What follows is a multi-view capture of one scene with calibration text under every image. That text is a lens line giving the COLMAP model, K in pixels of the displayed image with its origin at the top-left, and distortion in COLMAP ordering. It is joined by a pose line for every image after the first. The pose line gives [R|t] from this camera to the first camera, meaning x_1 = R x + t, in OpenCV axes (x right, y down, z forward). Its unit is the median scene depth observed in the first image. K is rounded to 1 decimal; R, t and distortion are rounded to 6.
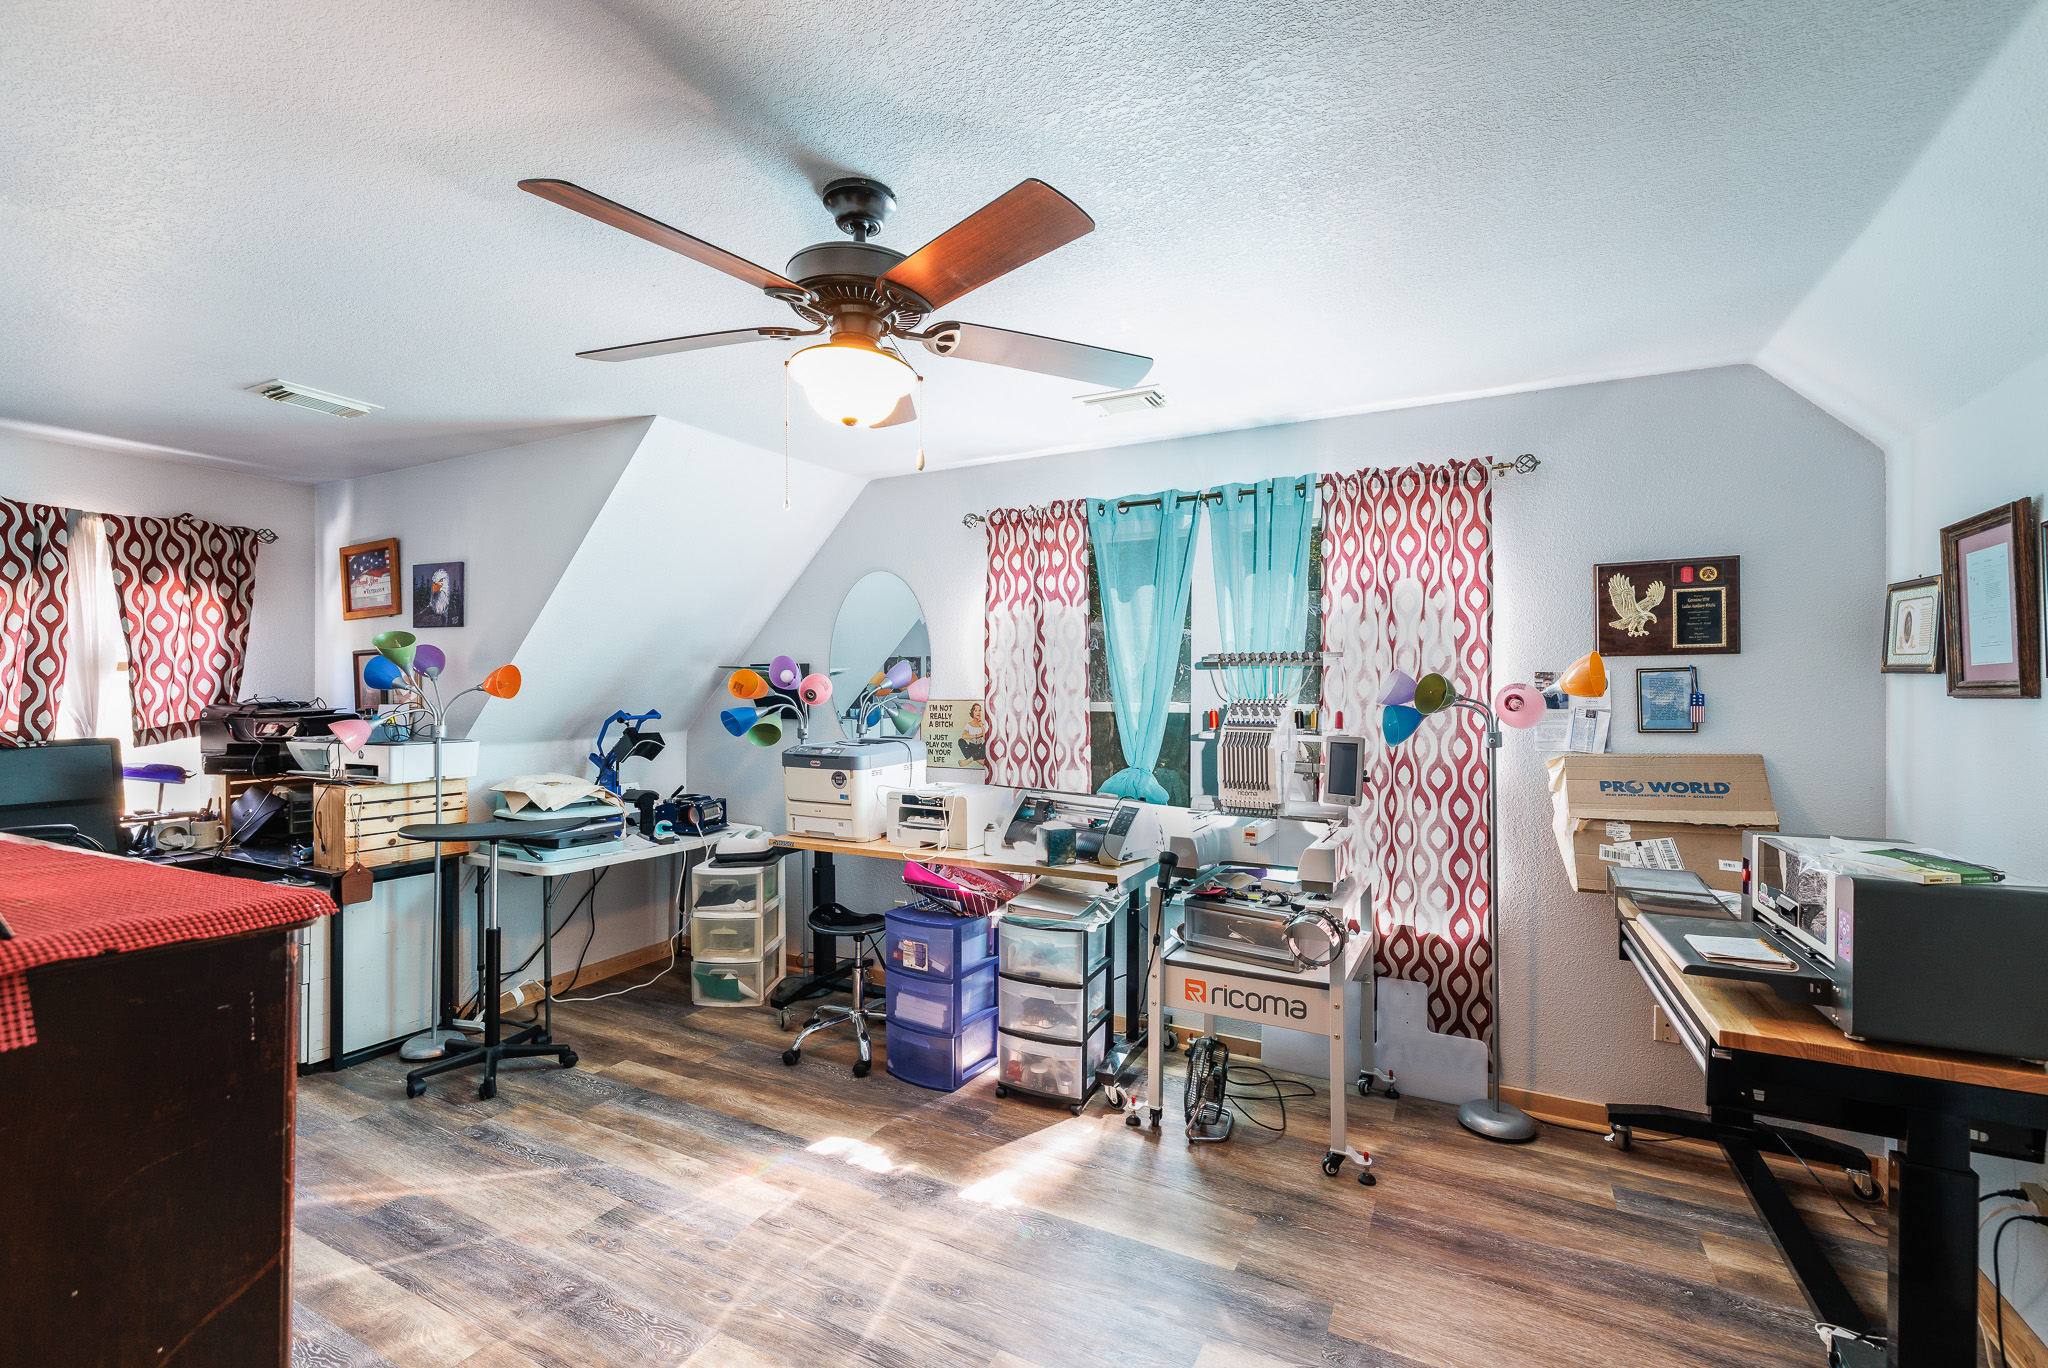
lens RADIAL K [[884.2, 0, 1021.1], [0, 884.2, 683.5], [0, 0, 1]] dist [0.000820, -0.000164]
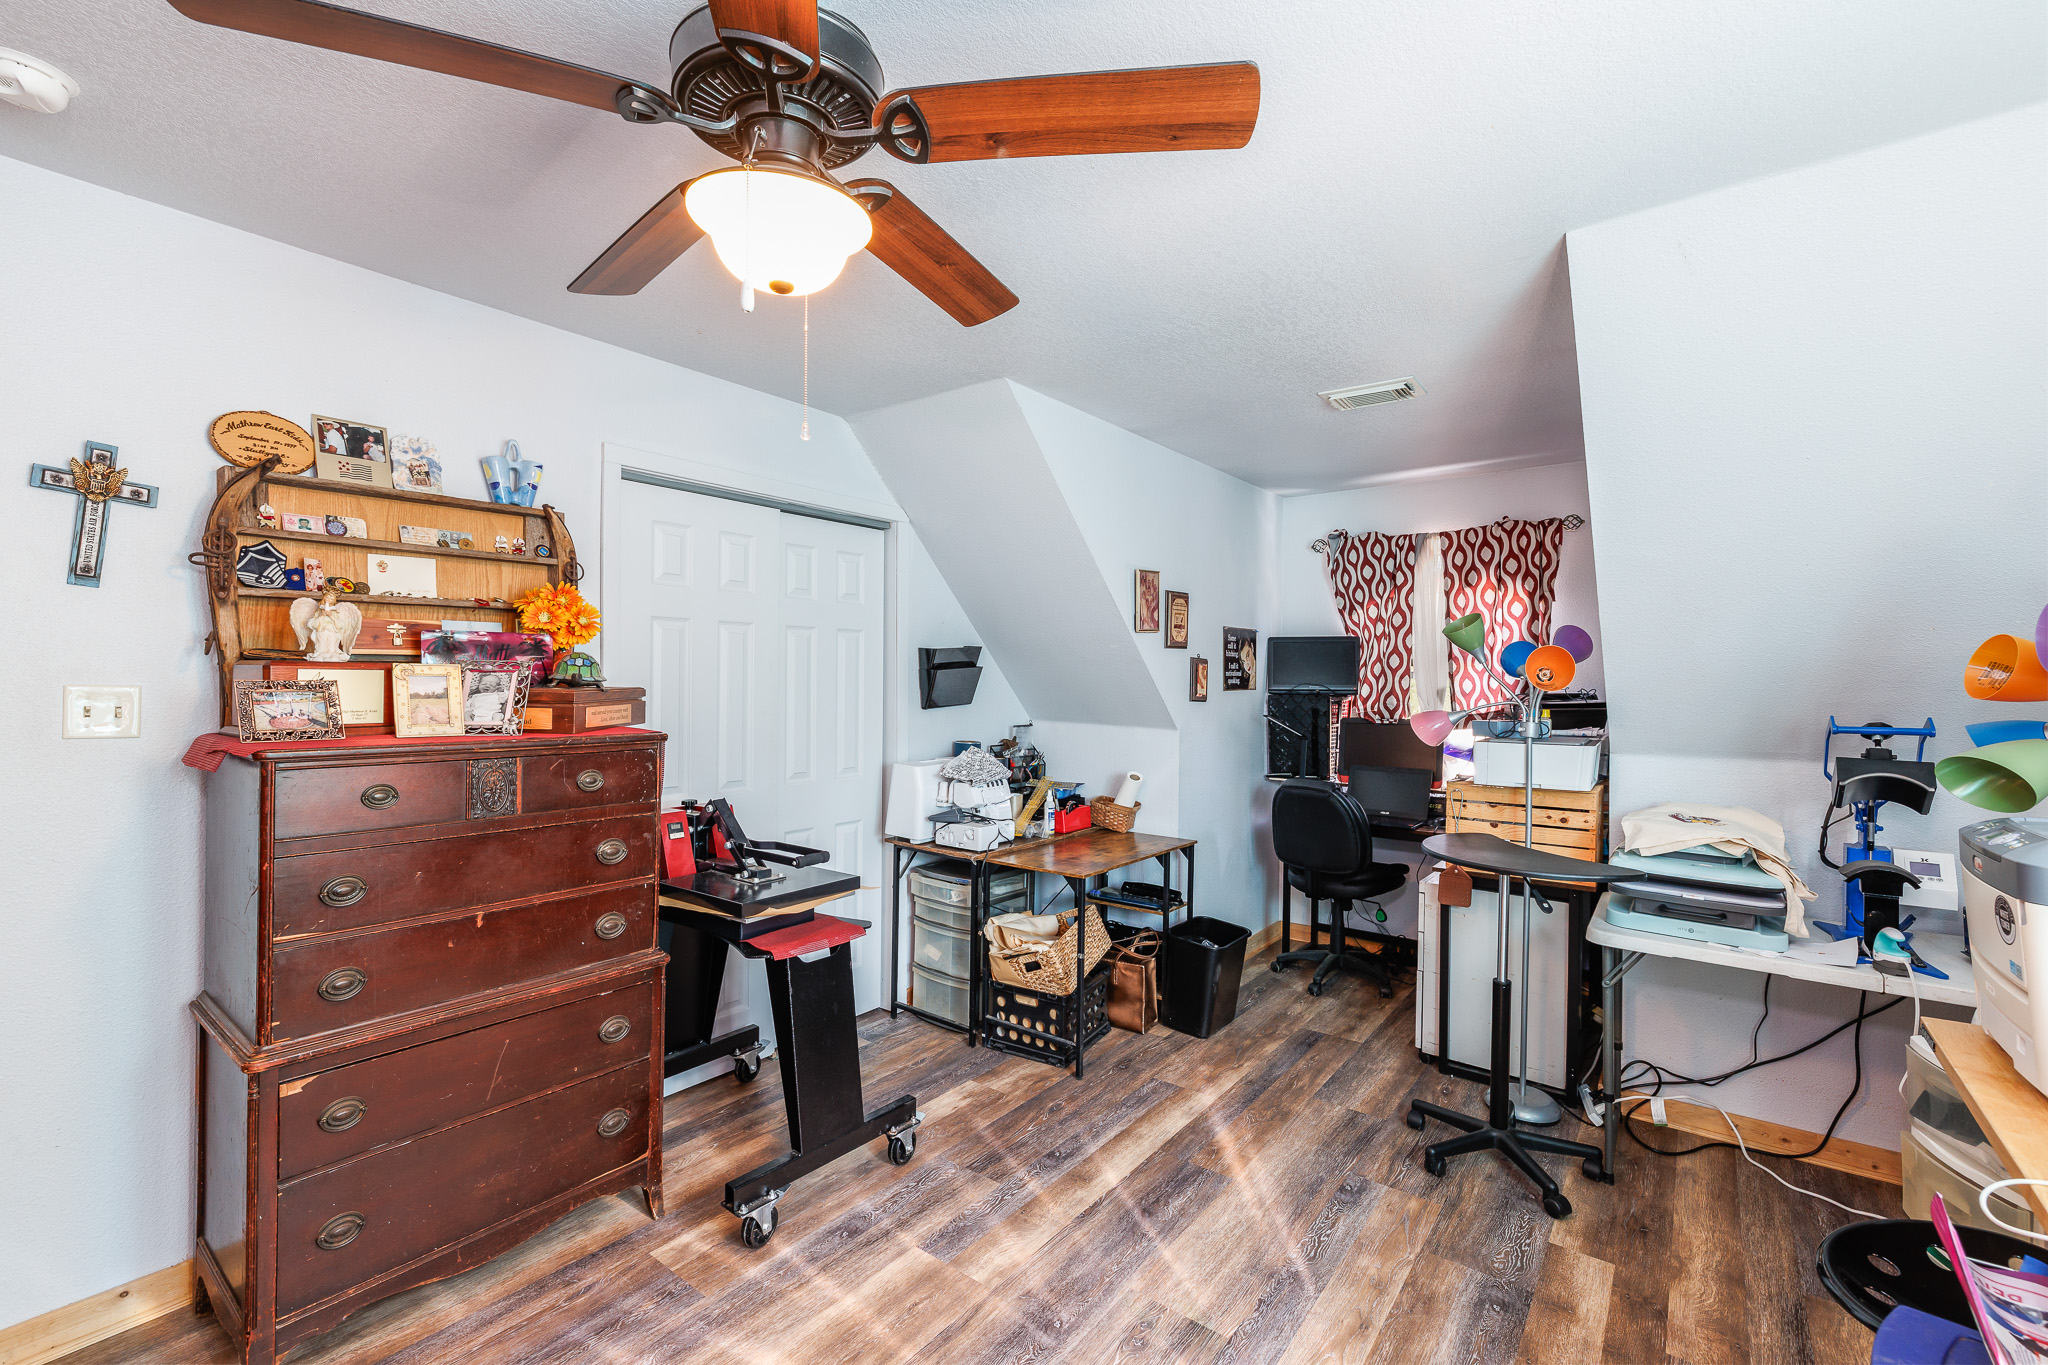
lens RADIAL K [[884.2, 0, 1024.9], [0, 884.2, 684.2], [0, 0, 1]] dist [0.000820, -0.000164]
pose [[-0.178153, 0.003666, -0.983996, 0.231123], [-0.000754, 0.999992, 0.003862, 0.008284], [0.984002, 0.001430, -0.178149, 0.649918]]
